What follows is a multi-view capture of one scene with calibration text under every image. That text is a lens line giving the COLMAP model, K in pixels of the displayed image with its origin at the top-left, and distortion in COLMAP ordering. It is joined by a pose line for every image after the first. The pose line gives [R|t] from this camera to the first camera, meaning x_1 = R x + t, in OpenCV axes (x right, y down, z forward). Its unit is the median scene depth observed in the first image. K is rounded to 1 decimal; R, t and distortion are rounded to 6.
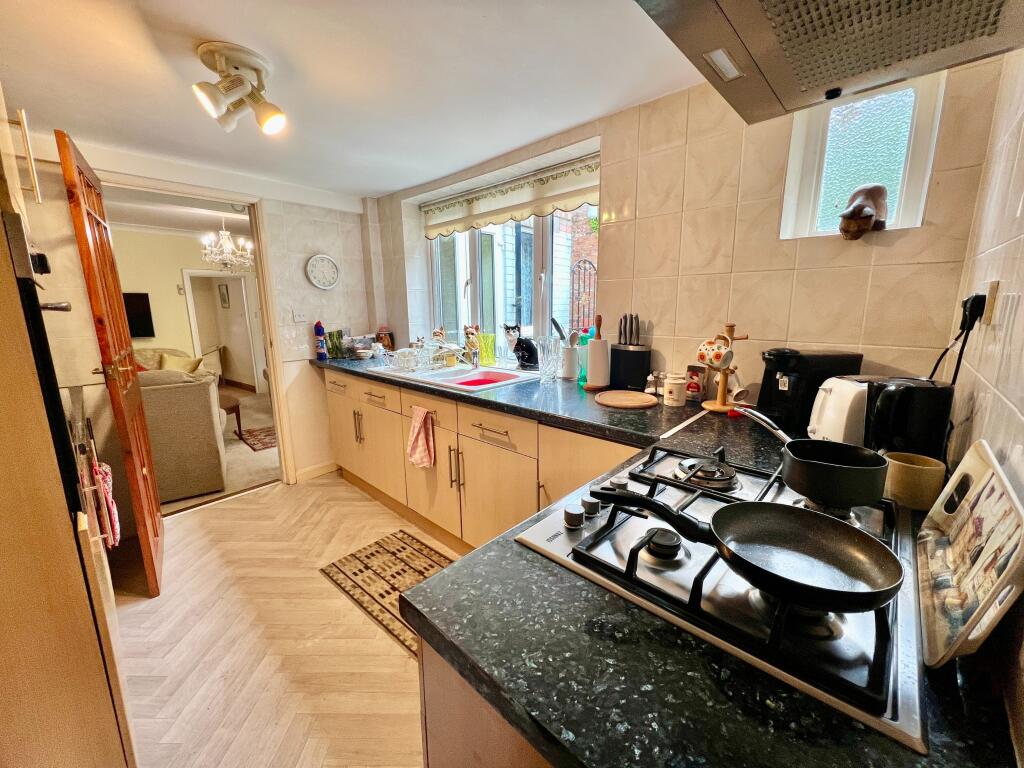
lens RADIAL K [[410.2, 0, 512.5], [0, 410.2, 382.2], [0, 0, 1]] dist [-0.001444, -0.000033]
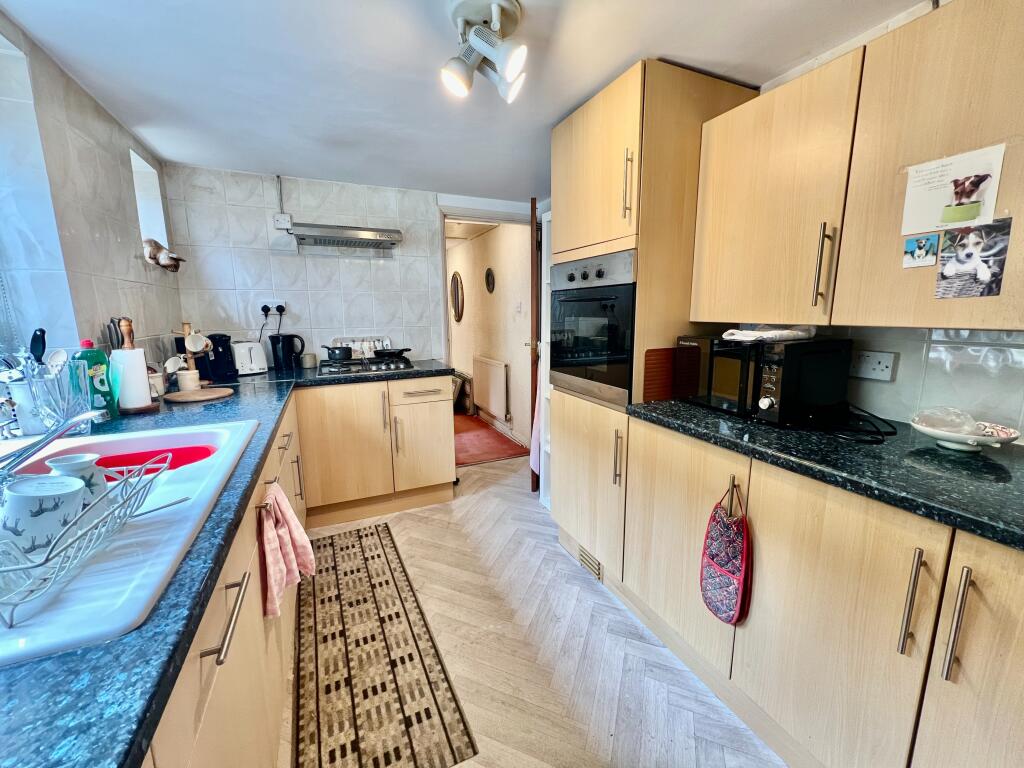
lens RADIAL K [[410.2, 0, 512.1], [0, 410.2, 382.6], [0, 0, 1]] dist [-0.001444, -0.000033]
pose [[-0.924176, -0.035001, 0.380361, -0.799141], [0.101291, 0.937685, 0.332396, -0.239736], [-0.368293, 0.345719, -0.863040, 1.448620]]
